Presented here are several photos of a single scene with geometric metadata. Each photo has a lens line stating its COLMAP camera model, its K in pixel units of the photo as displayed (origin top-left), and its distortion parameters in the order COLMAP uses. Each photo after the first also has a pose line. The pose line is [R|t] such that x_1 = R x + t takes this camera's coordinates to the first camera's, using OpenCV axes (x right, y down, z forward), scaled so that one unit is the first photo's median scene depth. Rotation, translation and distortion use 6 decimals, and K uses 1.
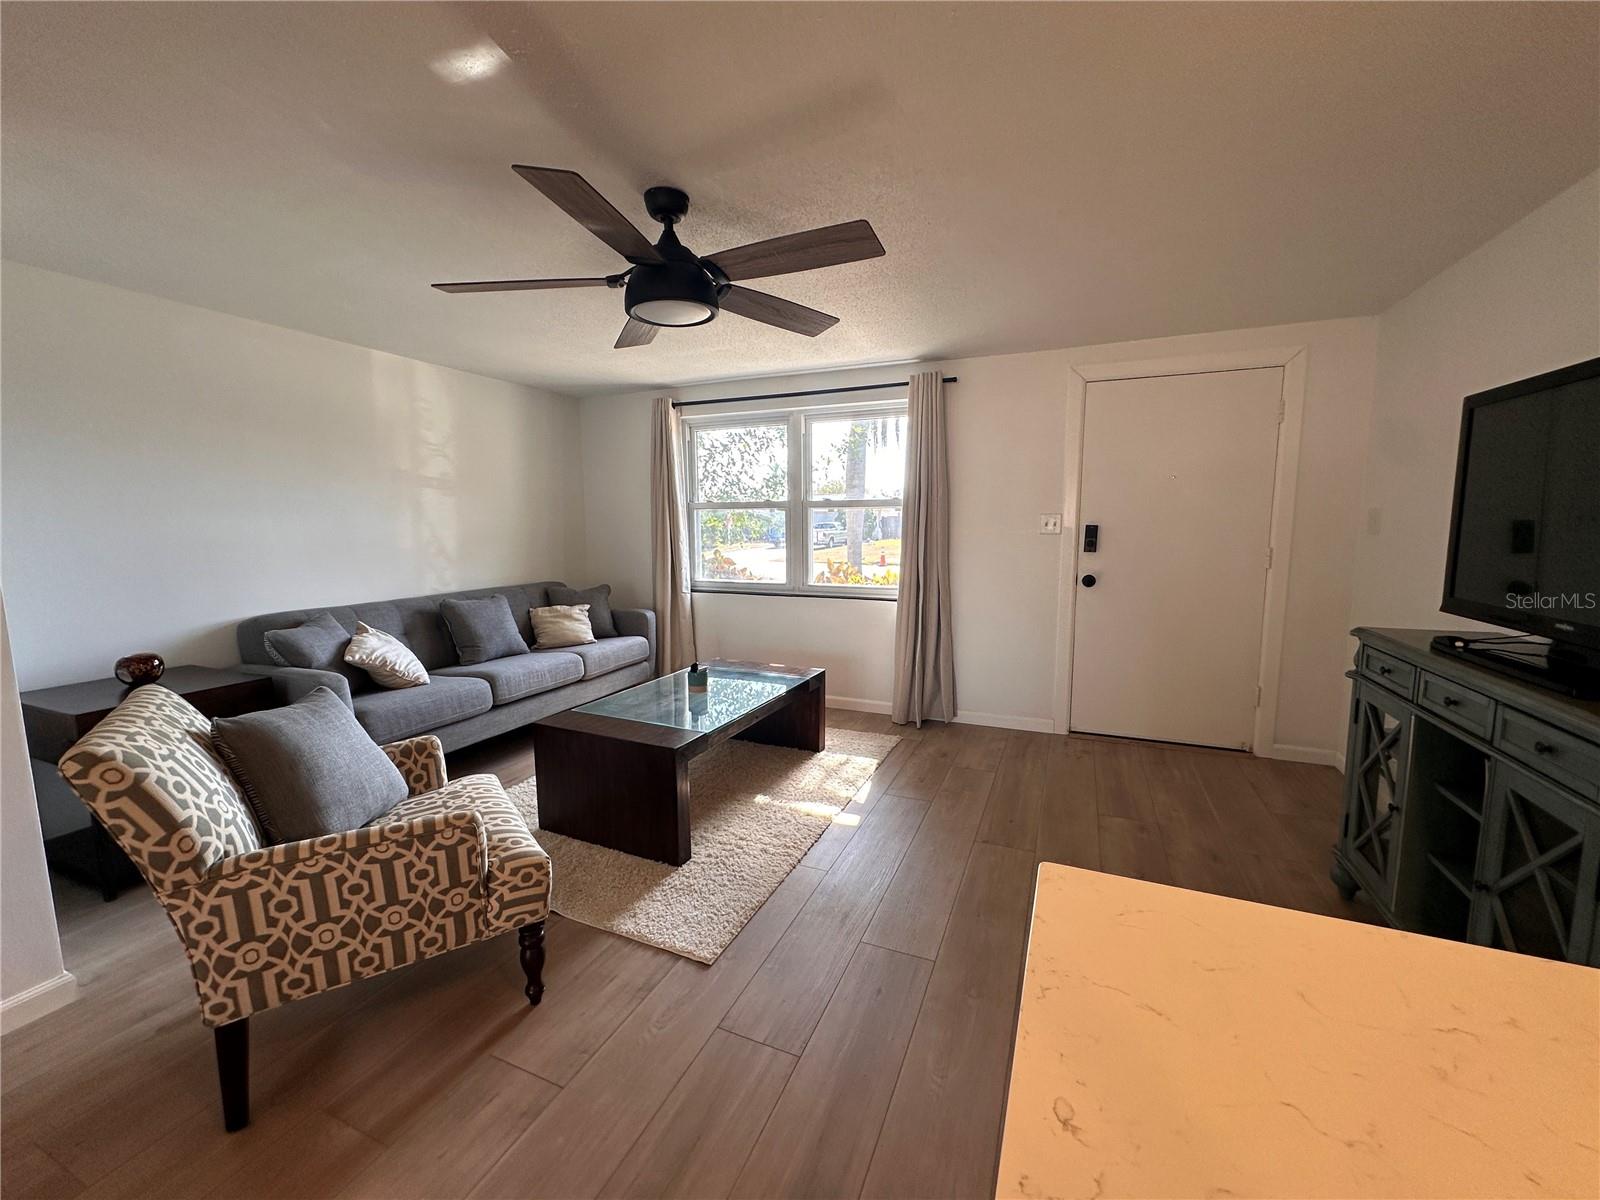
lens RADIAL K [[641.0, 0, 796.1], [0, 641.0, 603.8], [0, 0, 1]] dist [0.001207, -0.000525]
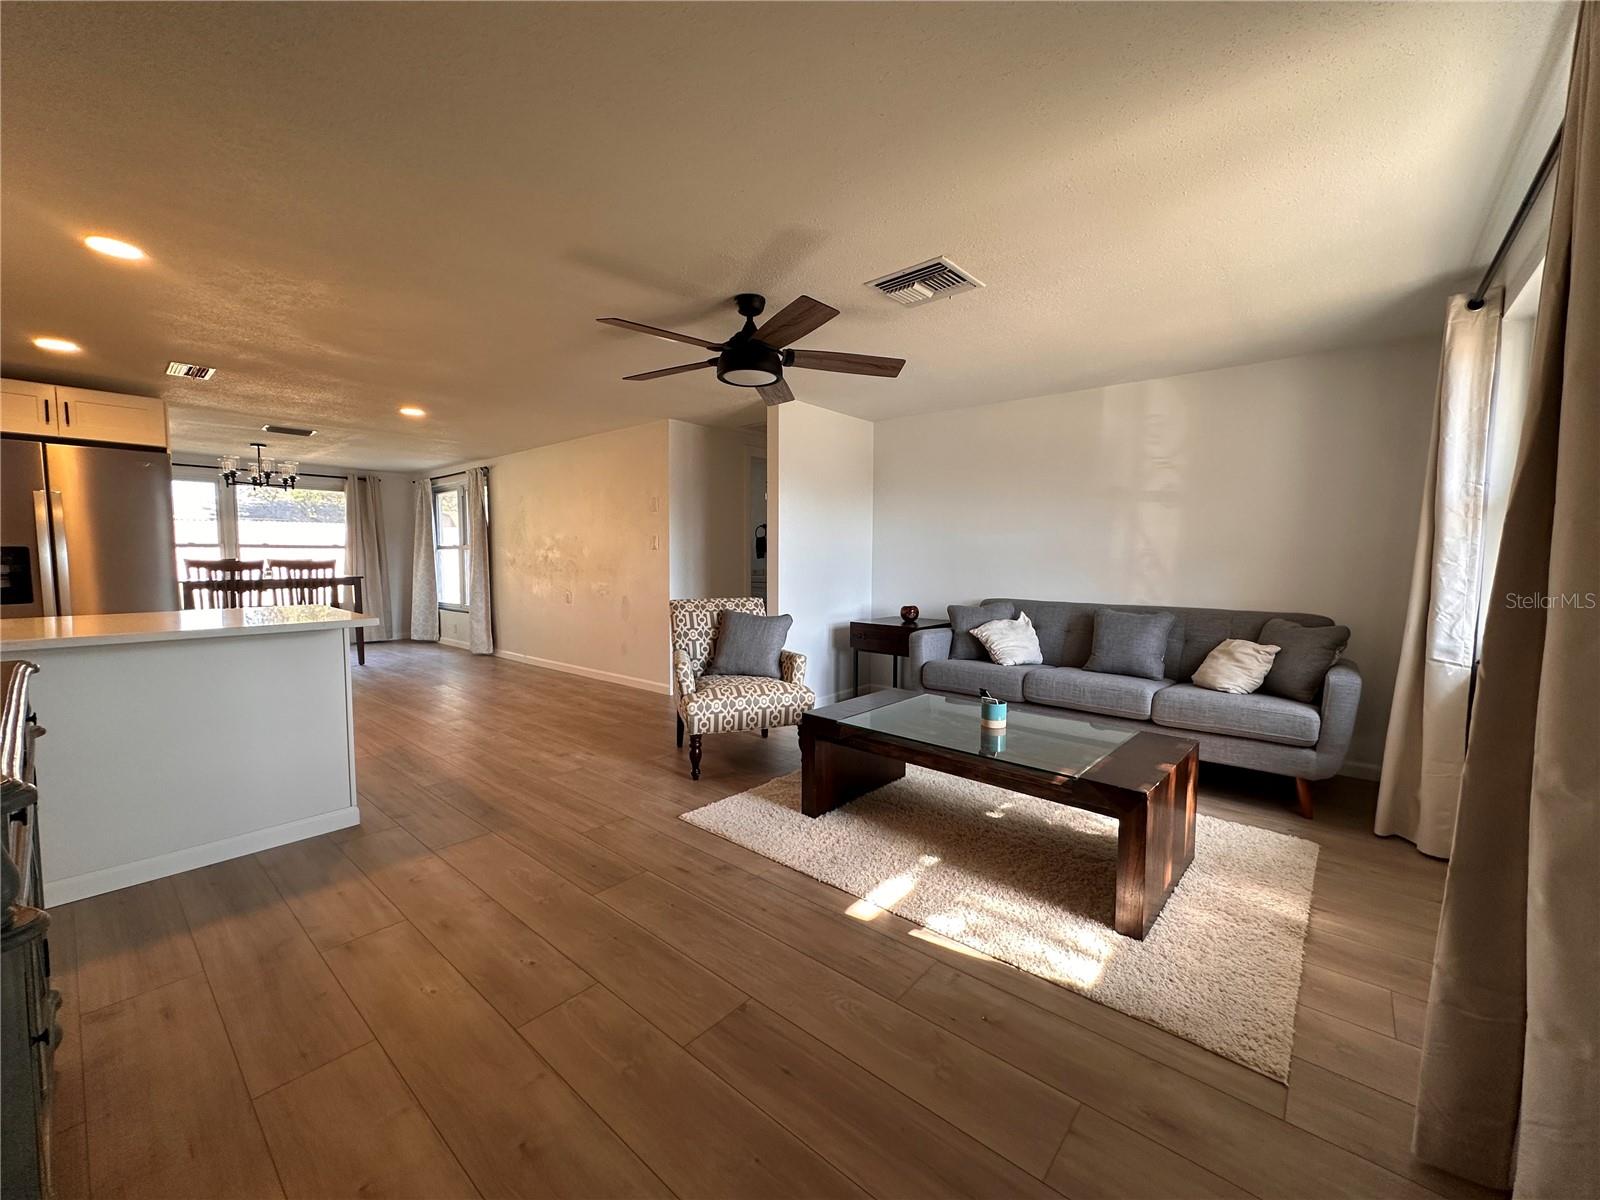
lens RADIAL K [[641.0, 0, 802.9], [0, 641.0, 597.6], [0, 0, 1]] dist [0.001207, -0.000525]
pose [[-0.295133, 0.073344, -0.952637, 0.584007], [-0.118022, 0.986615, 0.112524, -0.079840], [0.948139, 0.145642, -0.282527, 0.794324]]
